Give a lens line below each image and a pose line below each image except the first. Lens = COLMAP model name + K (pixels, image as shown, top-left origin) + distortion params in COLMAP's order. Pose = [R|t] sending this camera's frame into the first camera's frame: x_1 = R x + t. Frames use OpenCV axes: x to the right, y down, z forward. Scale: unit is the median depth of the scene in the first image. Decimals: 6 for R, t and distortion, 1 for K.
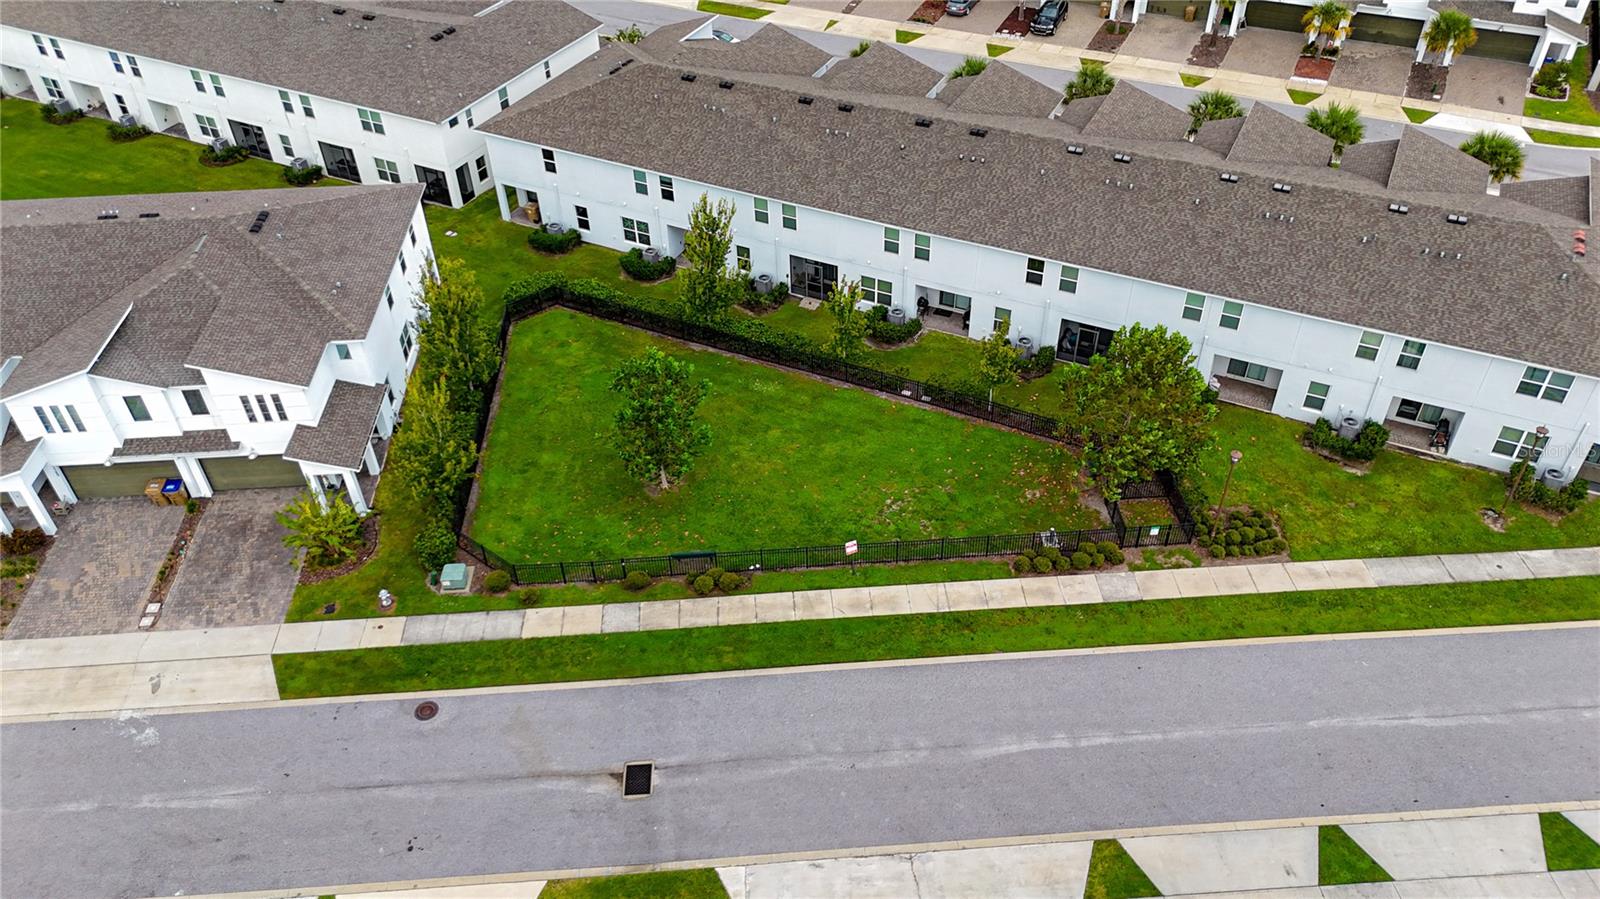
lens RADIAL K [[1174.4, 0, 802.5], [0, 1174.4, 444.2], [0, 0, 1]] dist [0.062842, -0.065215]
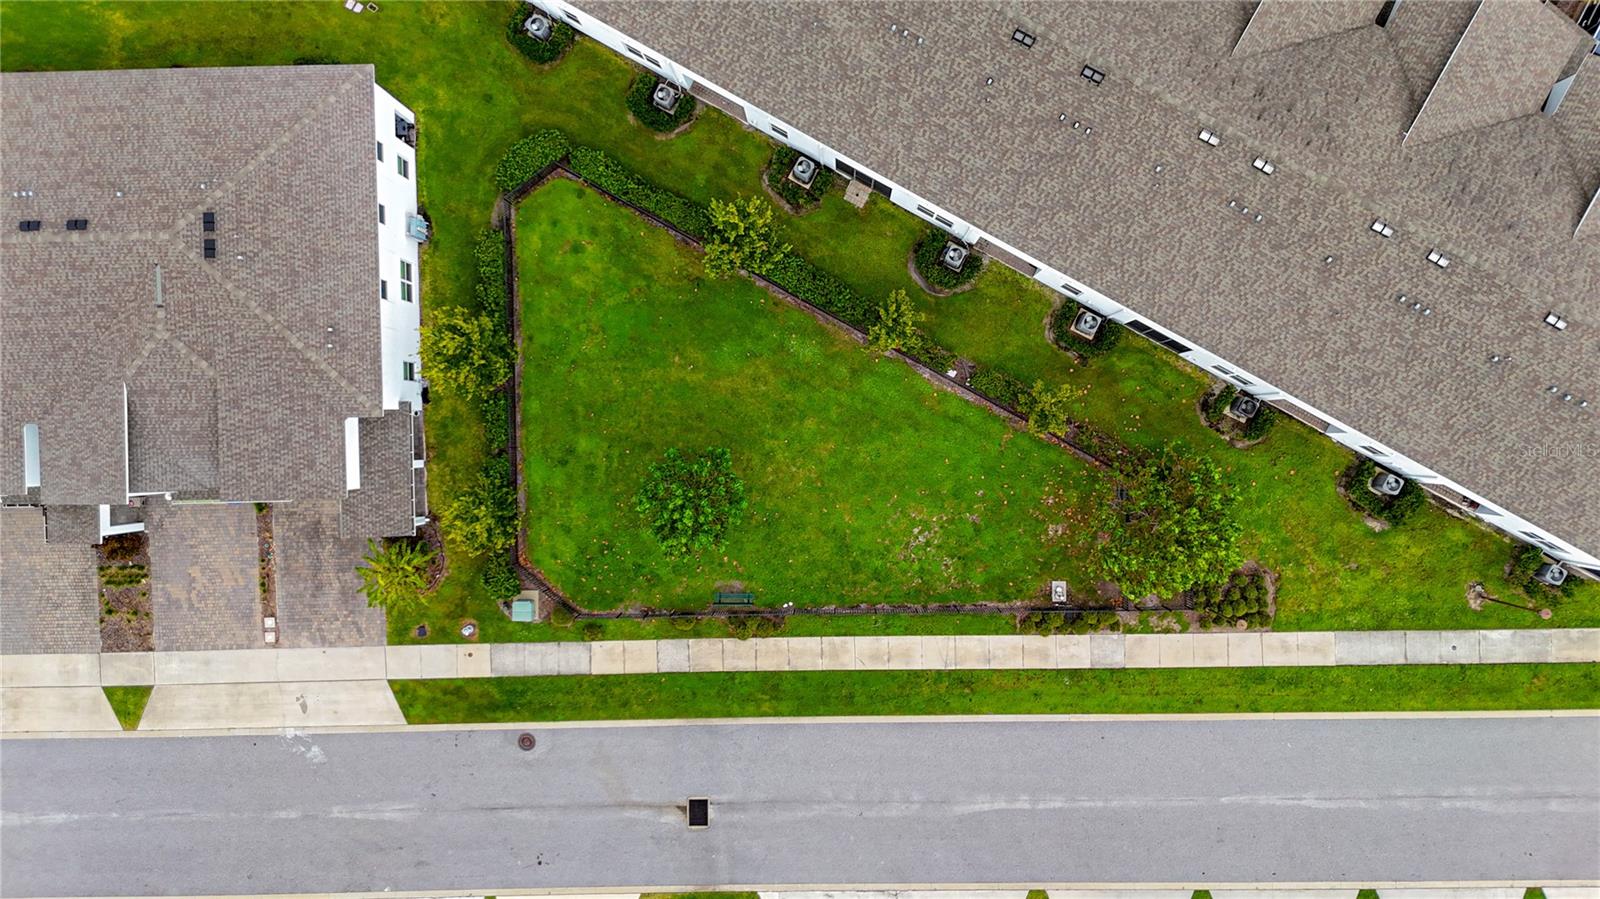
lens RADIAL K [[1174.4, 0, 802.5], [0, 1174.4, 444.2], [0, 0, 1]] dist [0.062842, -0.065215]
pose [[0.999122, 0.041249, -0.007371, -0.026627], [-0.020474, 0.634046, 0.773024, -0.902420], [0.036560, -0.772194, 0.634334, 0.432286]]
